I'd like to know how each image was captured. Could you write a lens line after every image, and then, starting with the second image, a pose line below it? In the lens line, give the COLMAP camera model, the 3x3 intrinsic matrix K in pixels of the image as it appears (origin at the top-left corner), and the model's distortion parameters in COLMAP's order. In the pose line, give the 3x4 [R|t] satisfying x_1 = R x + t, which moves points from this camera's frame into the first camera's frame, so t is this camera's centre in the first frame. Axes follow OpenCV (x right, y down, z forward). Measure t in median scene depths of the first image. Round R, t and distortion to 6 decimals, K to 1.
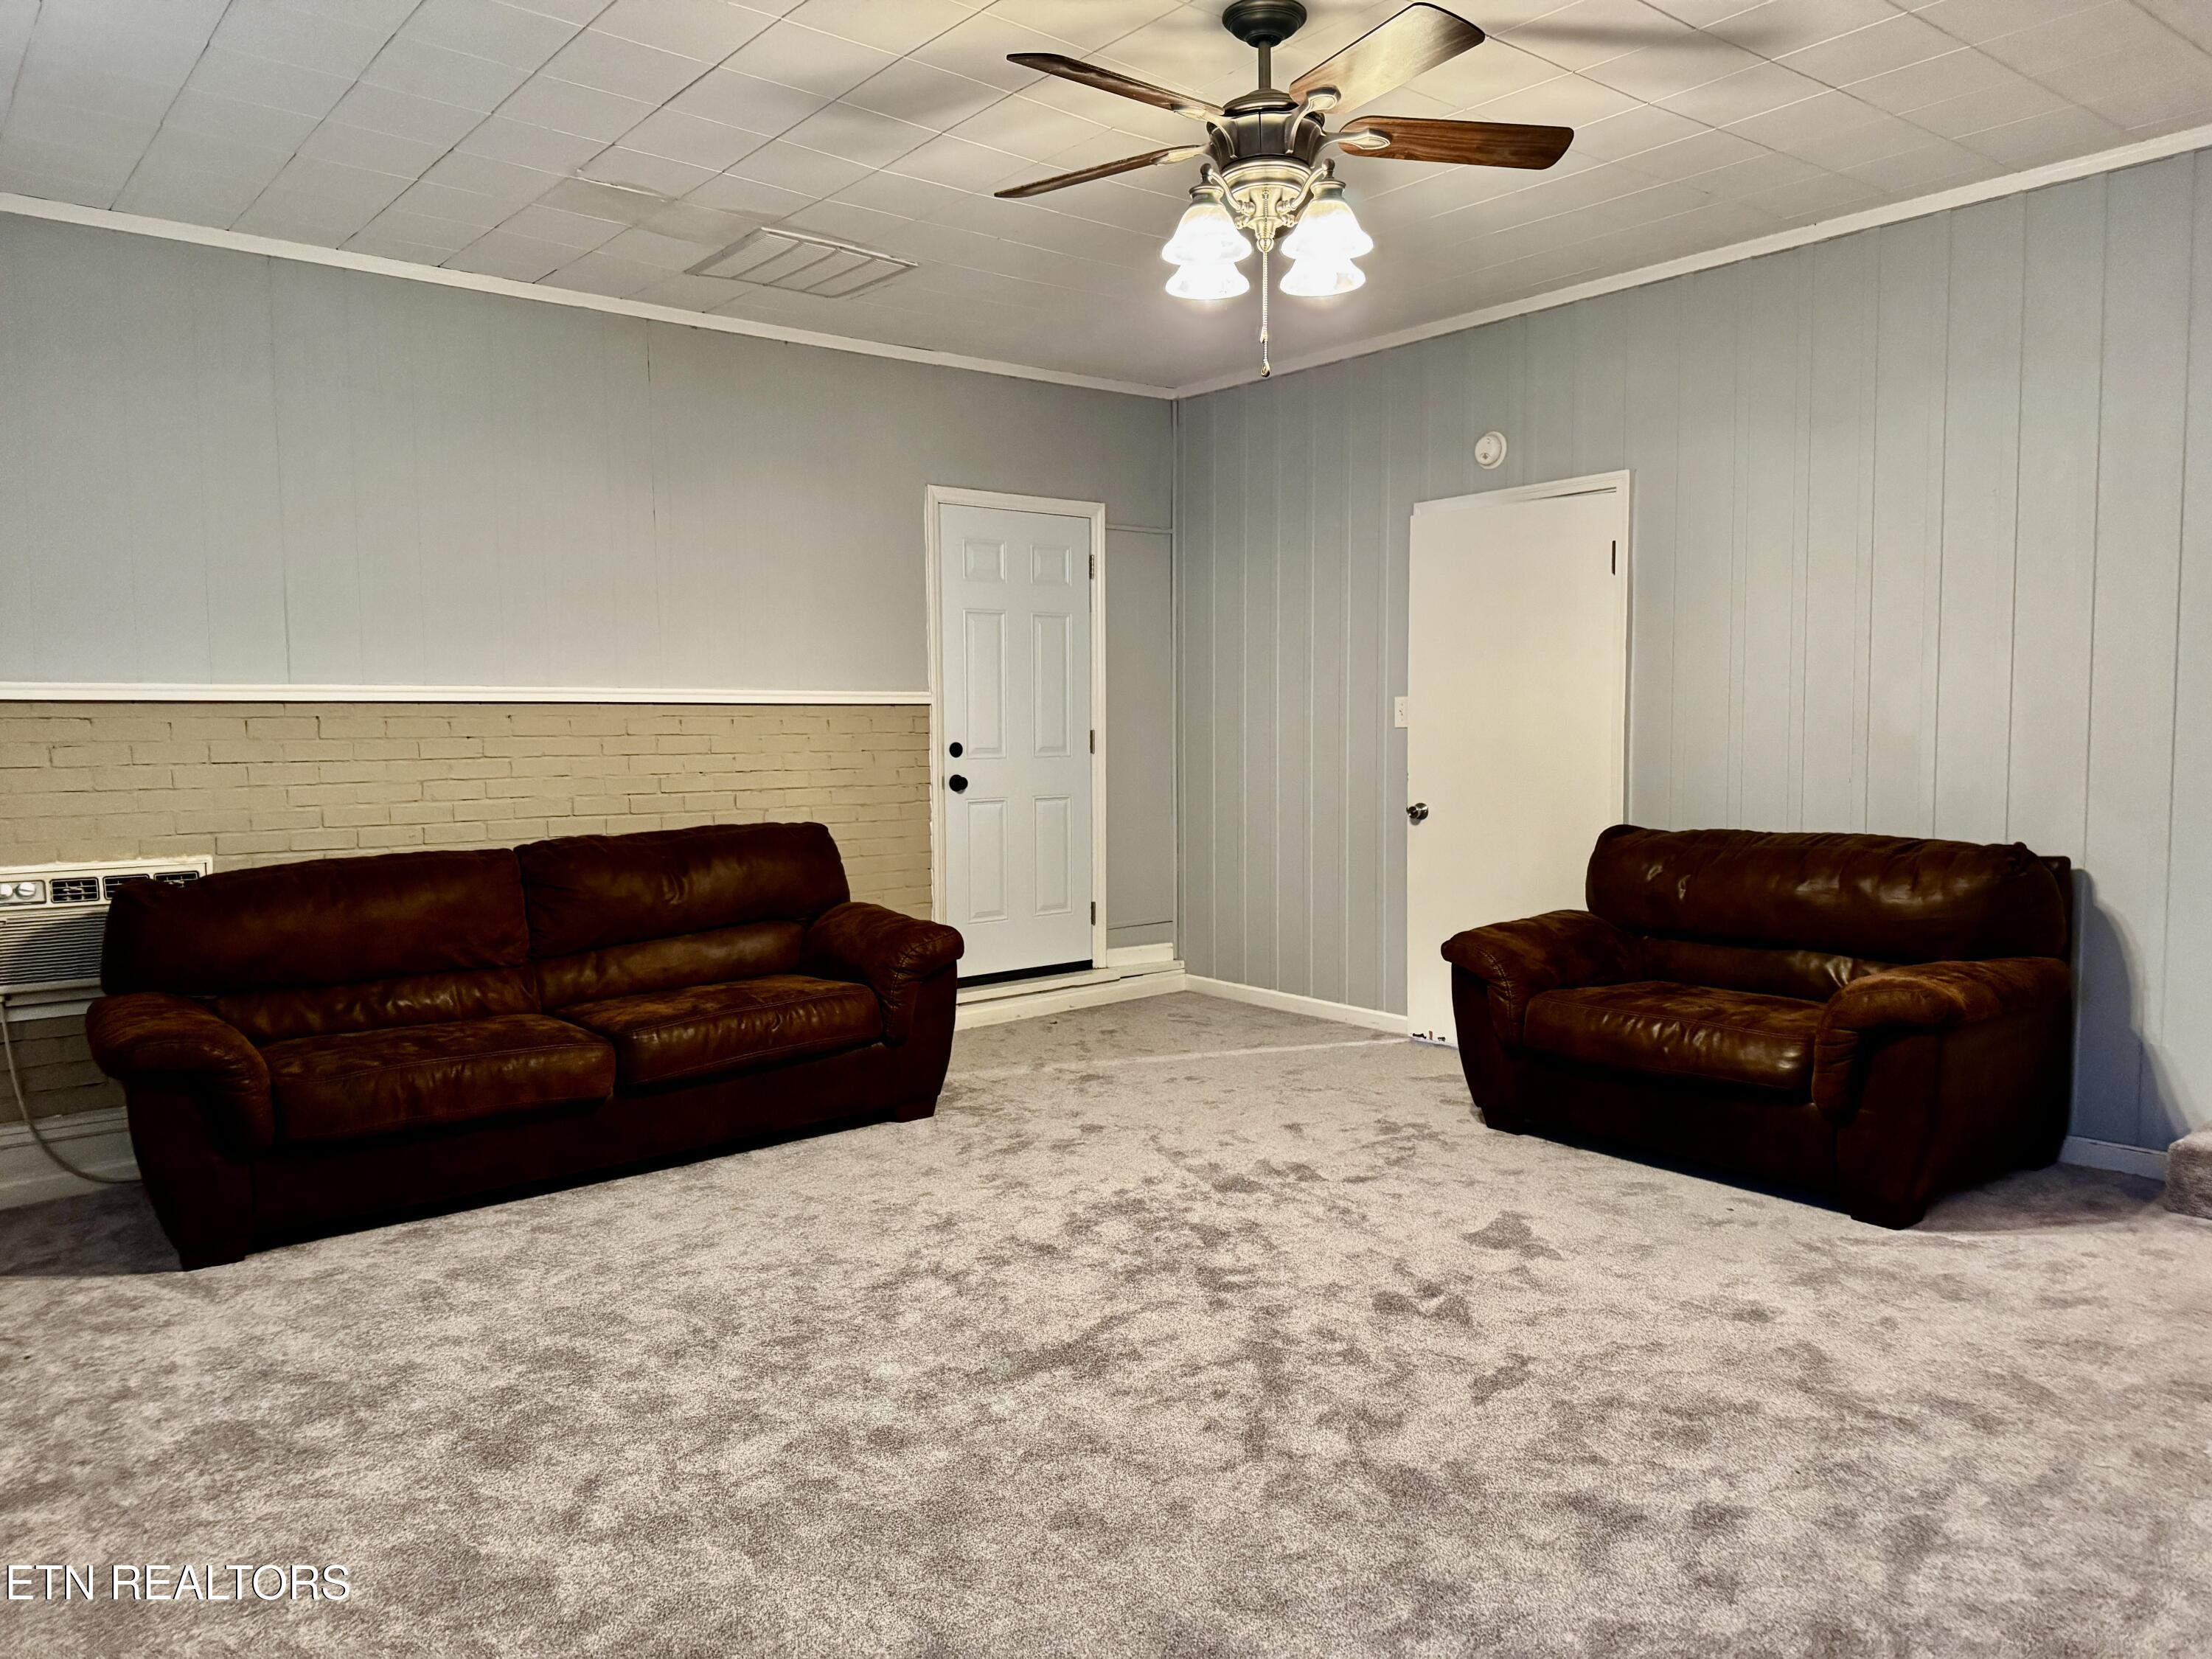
lens RADIAL K [[1543.8, 0, 1104.6], [0, 1543.8, 824.4], [0, 0, 1]] dist [0.034963, -0.001225]
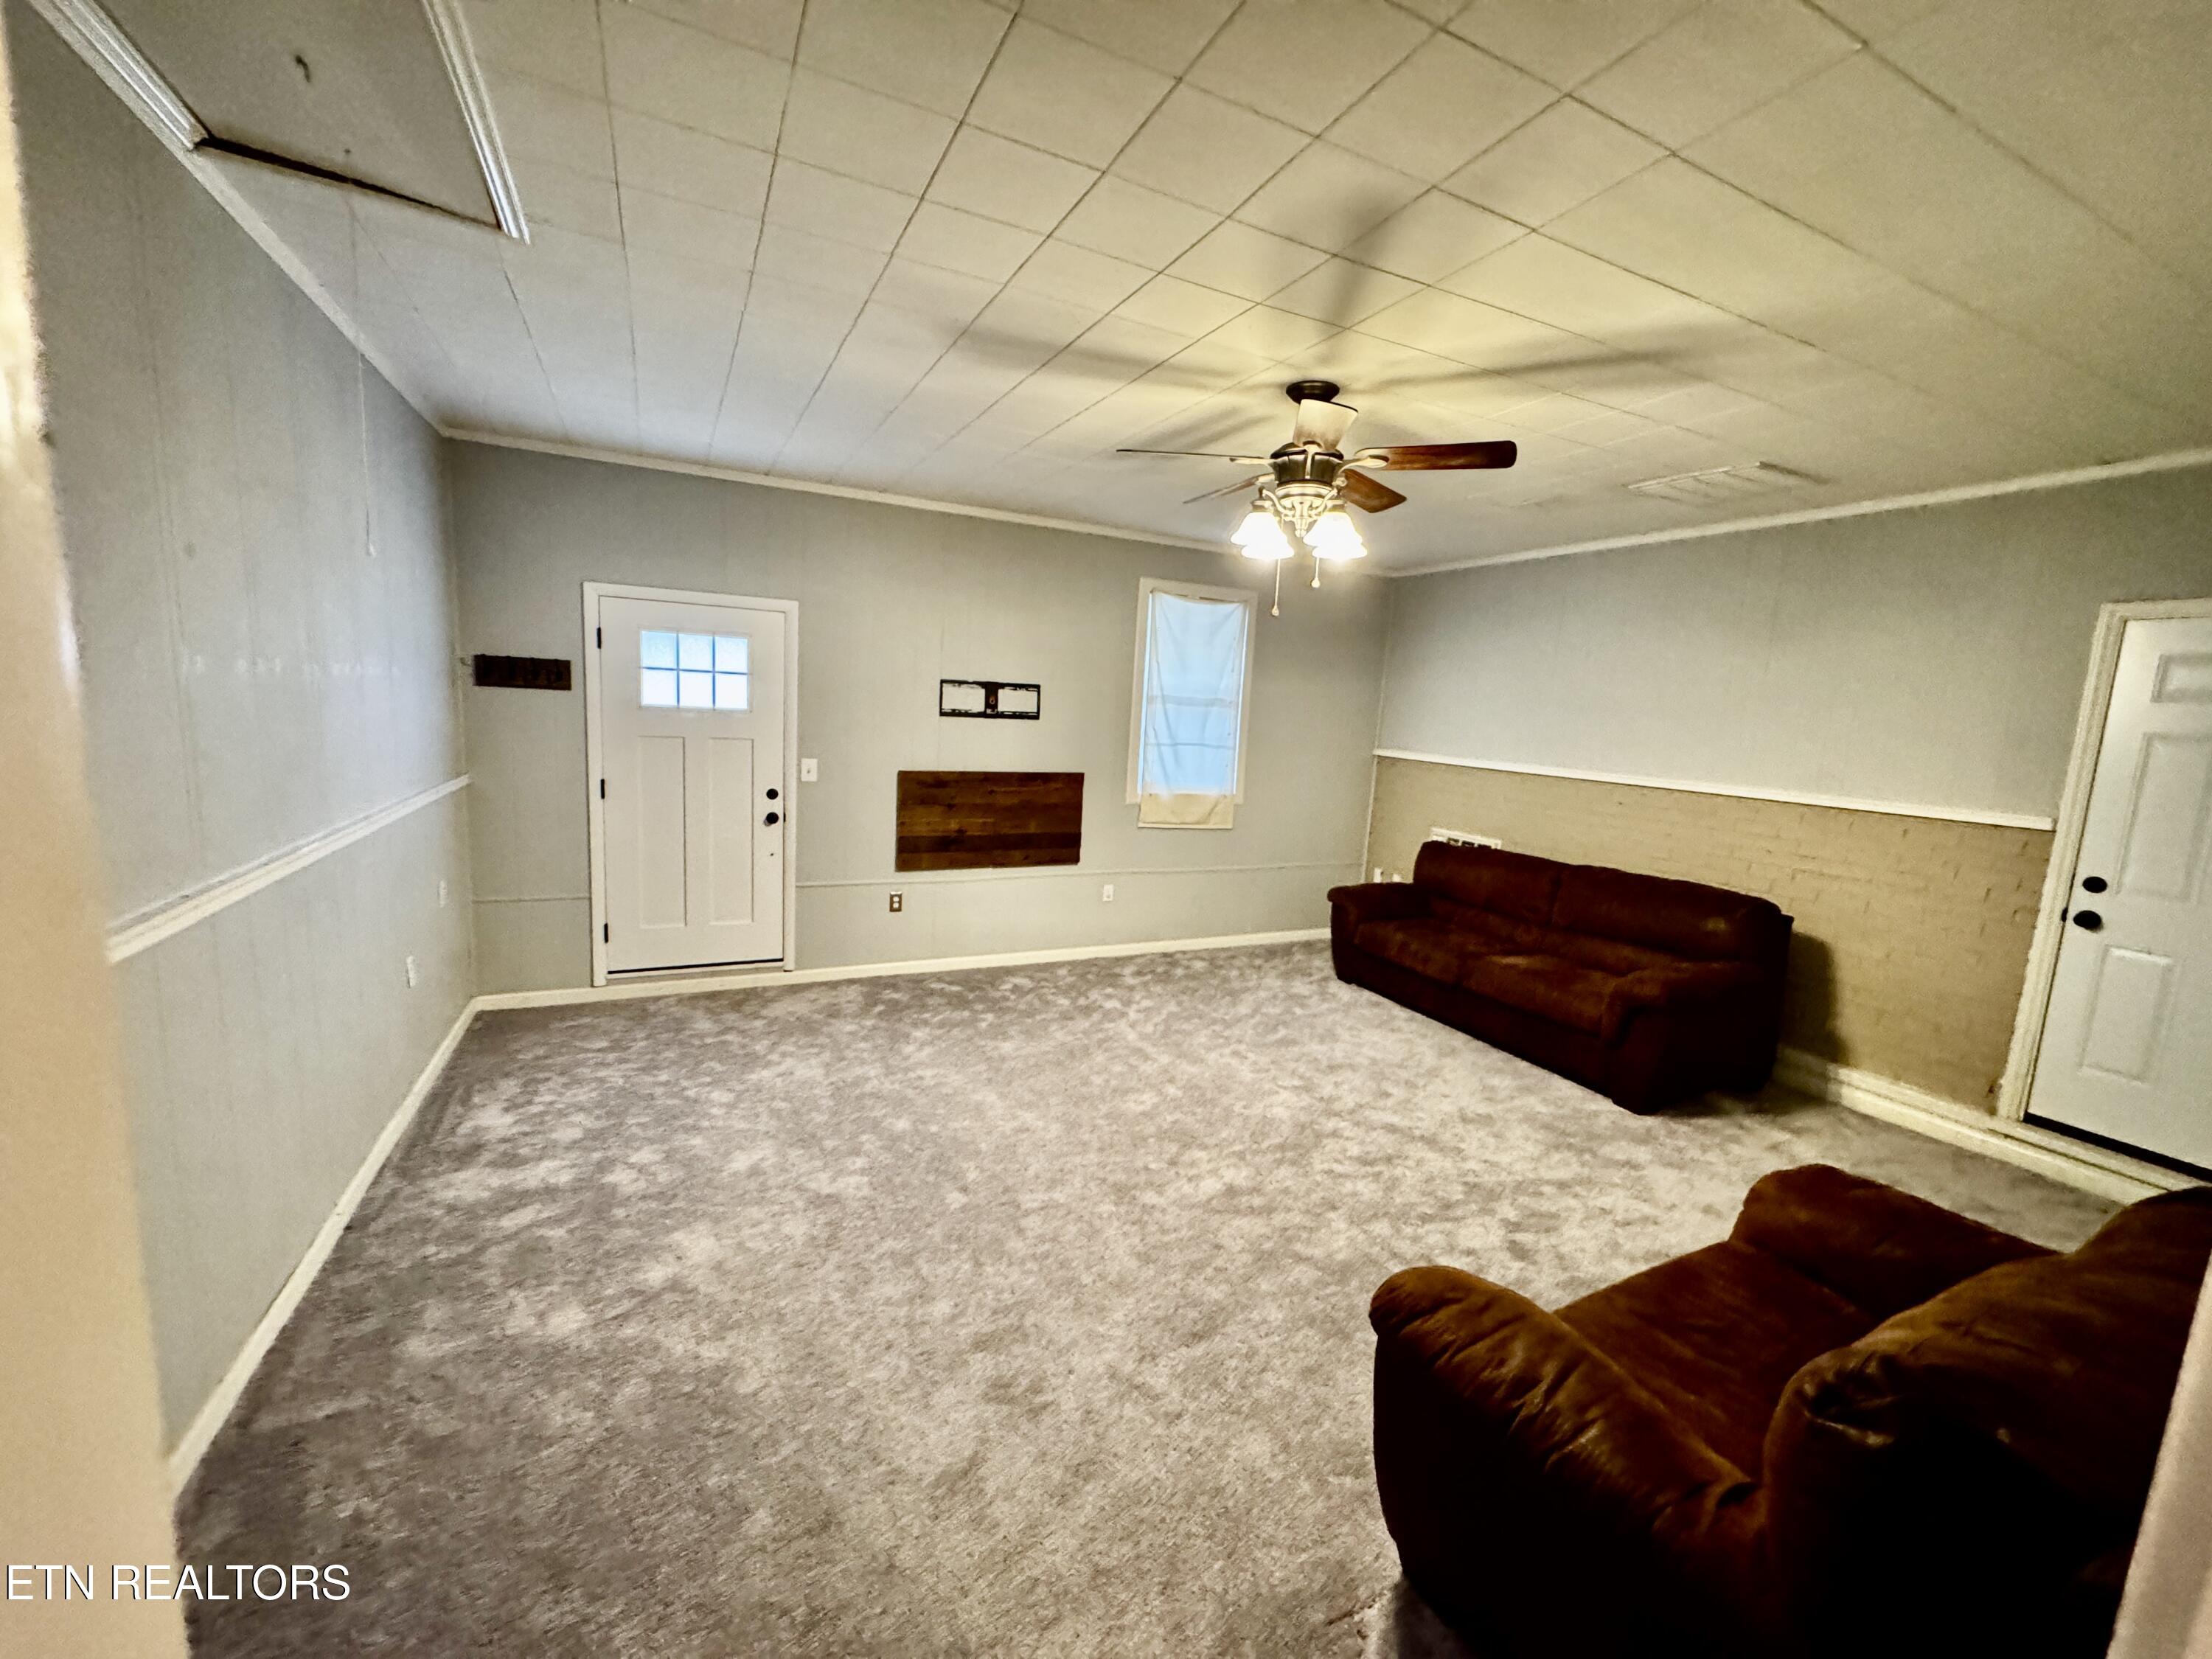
lens RADIAL K [[882.7, 0, 1103.1], [0, 882.7, 823.0], [0, 0, 1]] dist [-0.003156, 0.000063]
pose [[-0.241661, 0.125860, -0.962164, 0.610117], [-0.114606, 0.980911, 0.157098, -0.110016], [0.963569, 0.148234, -0.222624, 0.591387]]
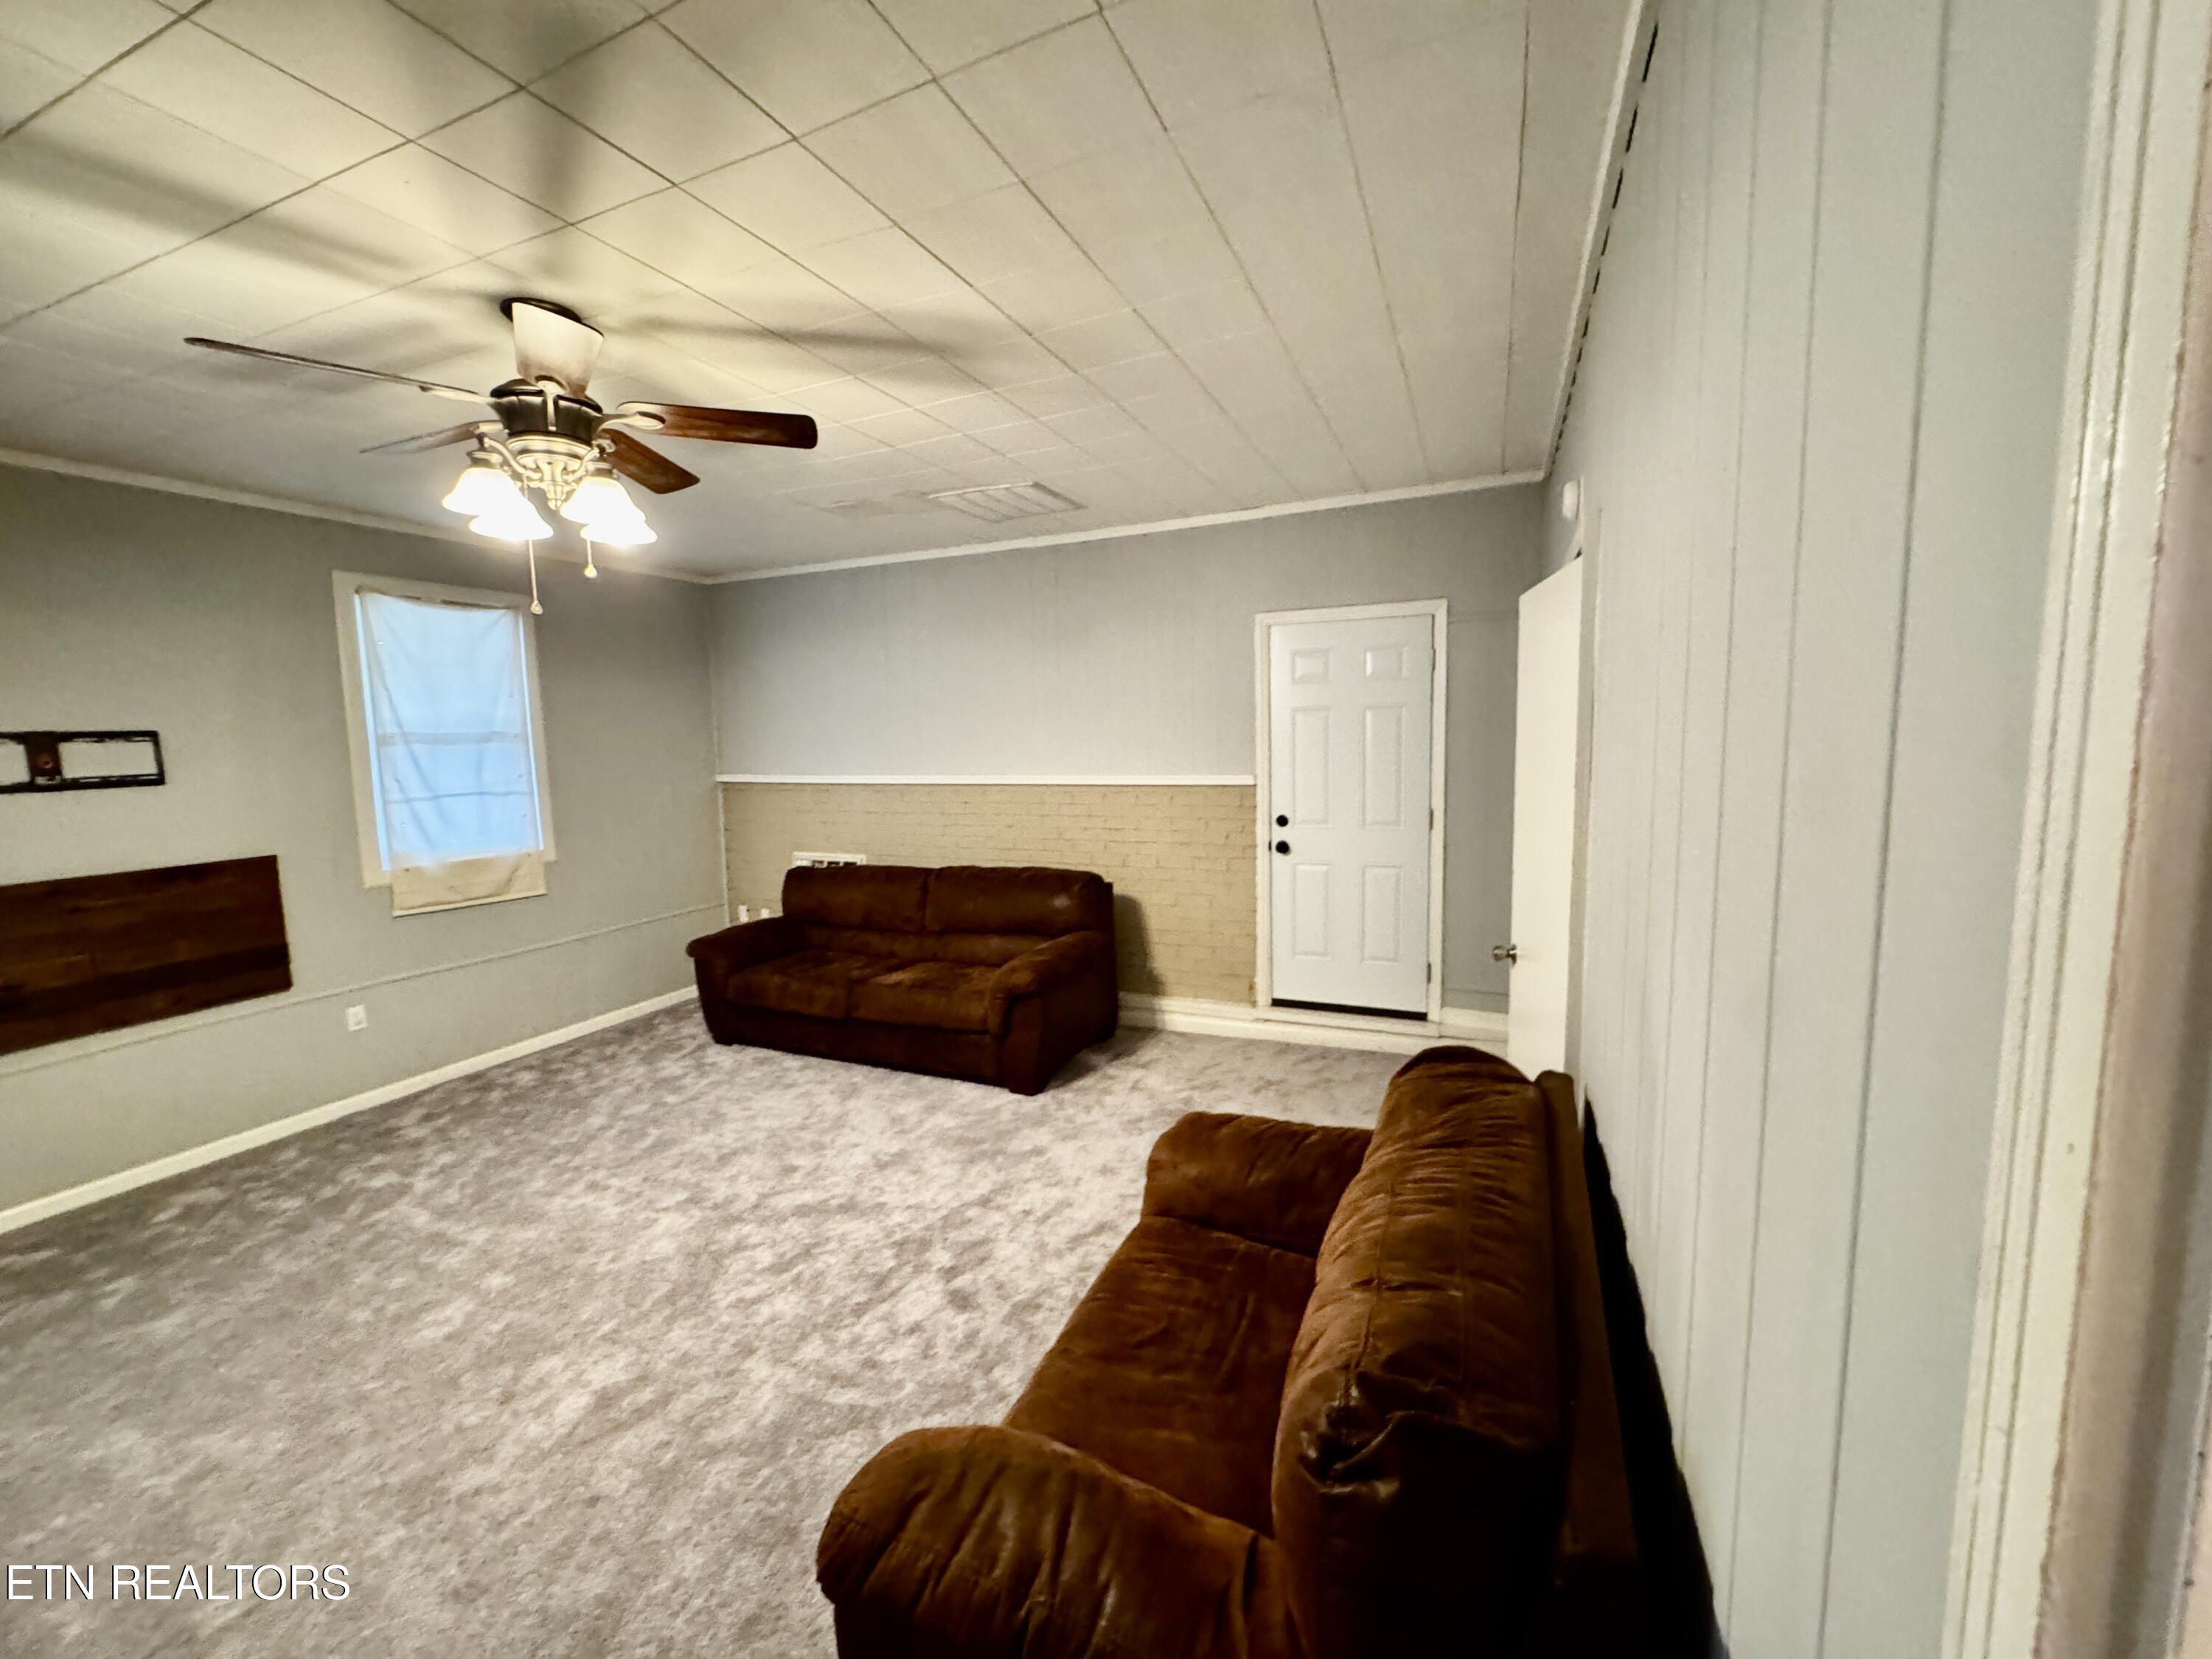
lens RADIAL K [[882.7, 0, 1103.3], [0, 882.7, 826.6], [0, 0, 1]] dist [-0.003156, 0.000063]
pose [[0.447664, 0.092878, -0.889365, 0.527109], [-0.037976, 0.995669, 0.084864, -0.109467], [0.893395, -0.004216, 0.449252, 0.603124]]
